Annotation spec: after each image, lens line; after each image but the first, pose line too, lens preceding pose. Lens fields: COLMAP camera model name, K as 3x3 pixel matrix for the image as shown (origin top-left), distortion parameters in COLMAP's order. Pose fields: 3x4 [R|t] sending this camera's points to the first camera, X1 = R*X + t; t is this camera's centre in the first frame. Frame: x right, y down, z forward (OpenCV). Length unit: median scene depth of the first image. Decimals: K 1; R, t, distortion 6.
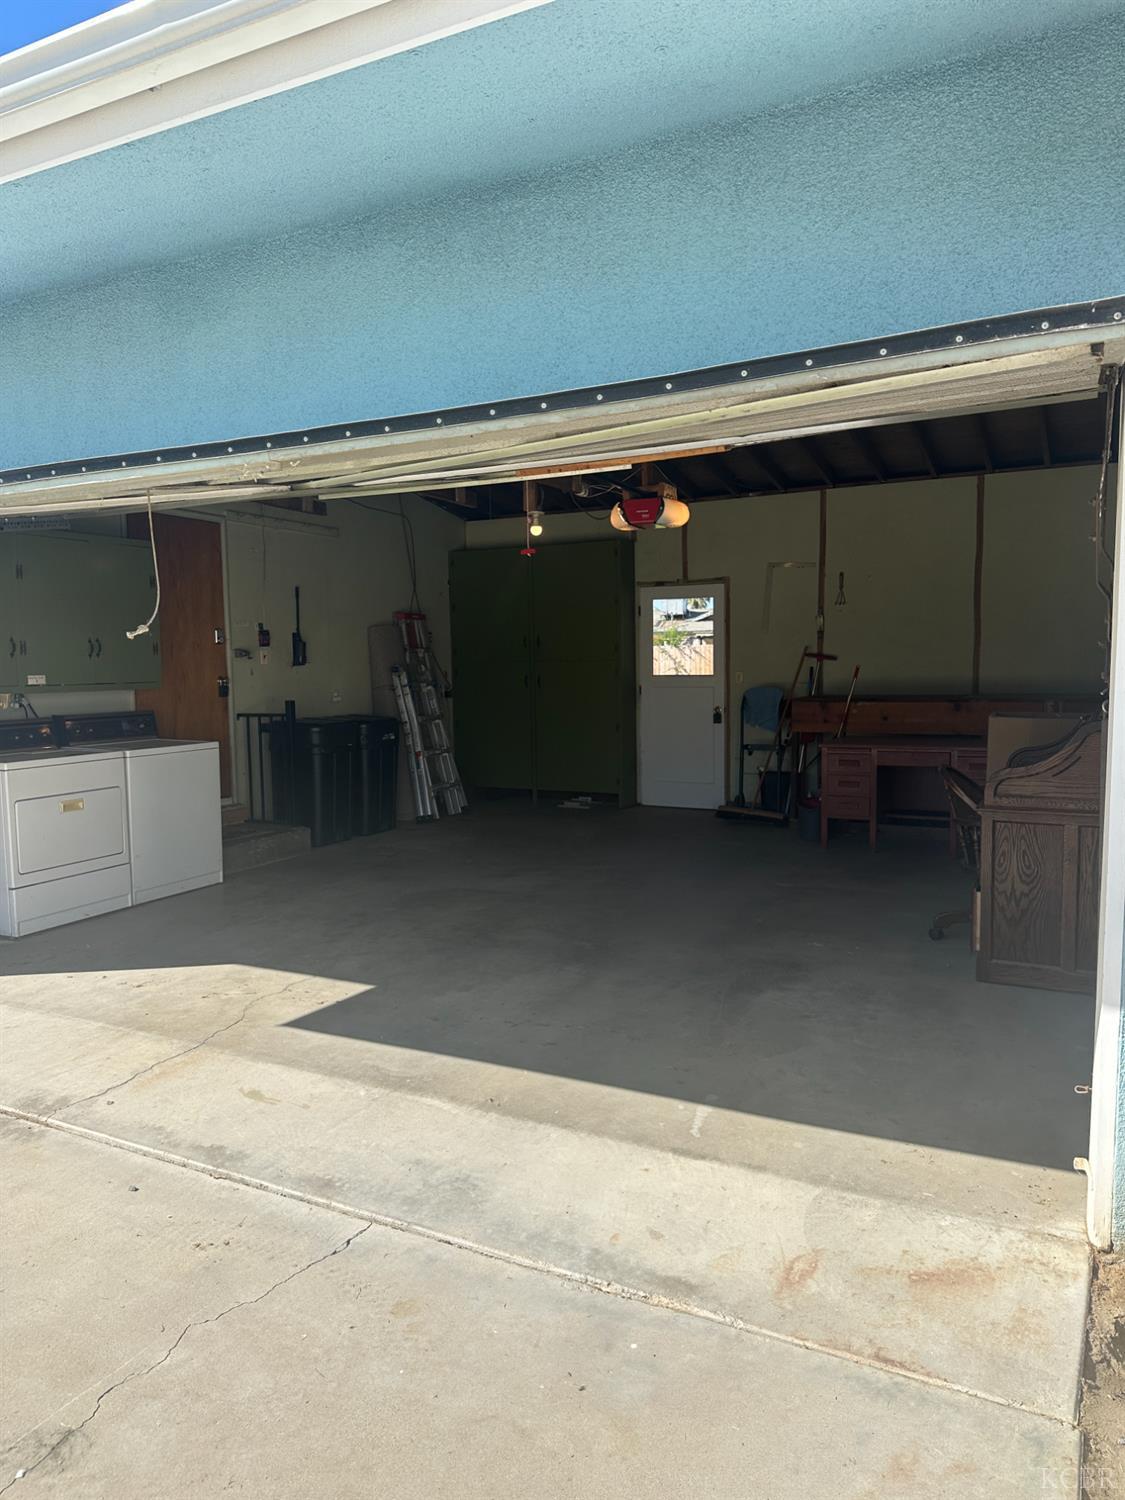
lens RADIAL K [[1049.8, 0, 562.5], [0, 1049.8, 750.0], [0, 0, 1]] dist [-0.005397, 0.005849]
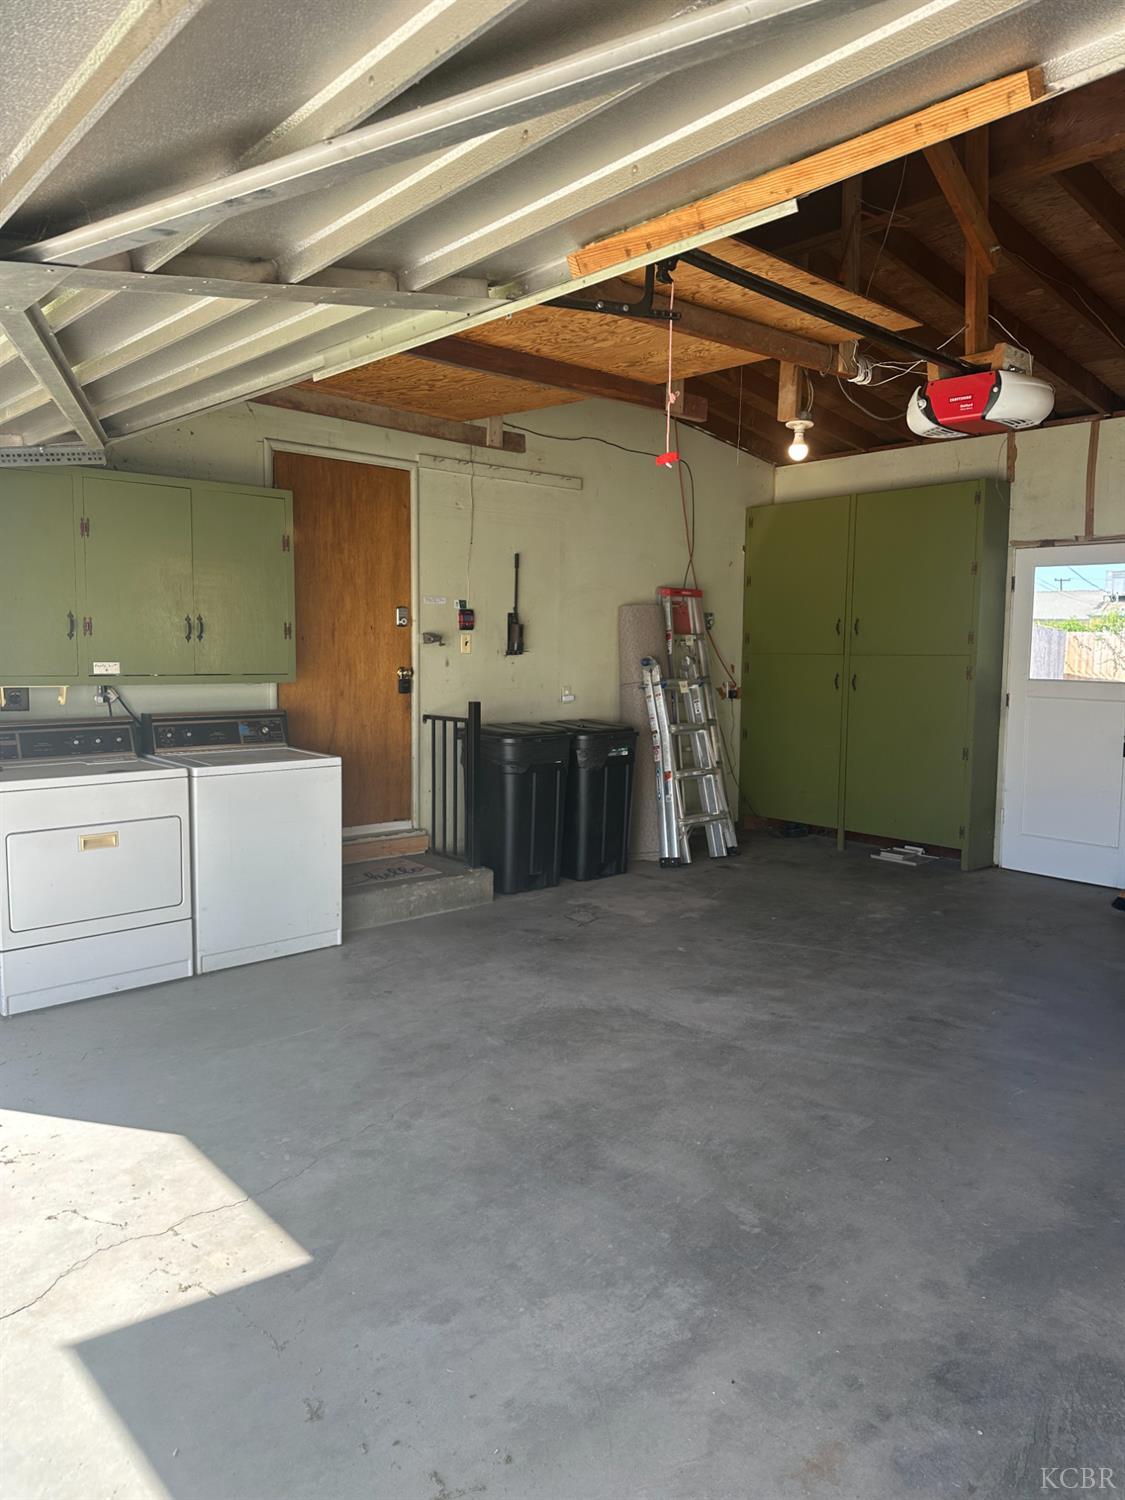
lens RADIAL K [[1139.8, 0, 487.2], [0, 1139.8, 748.3], [0, 0, 1]] dist [0.144094, -0.292049]
pose [[0.927254, 0.052440, -0.370744, 0.050770], [-0.050704, 0.998609, 0.014435, -0.022562], [0.370985, 0.005413, 0.928623, 0.205968]]
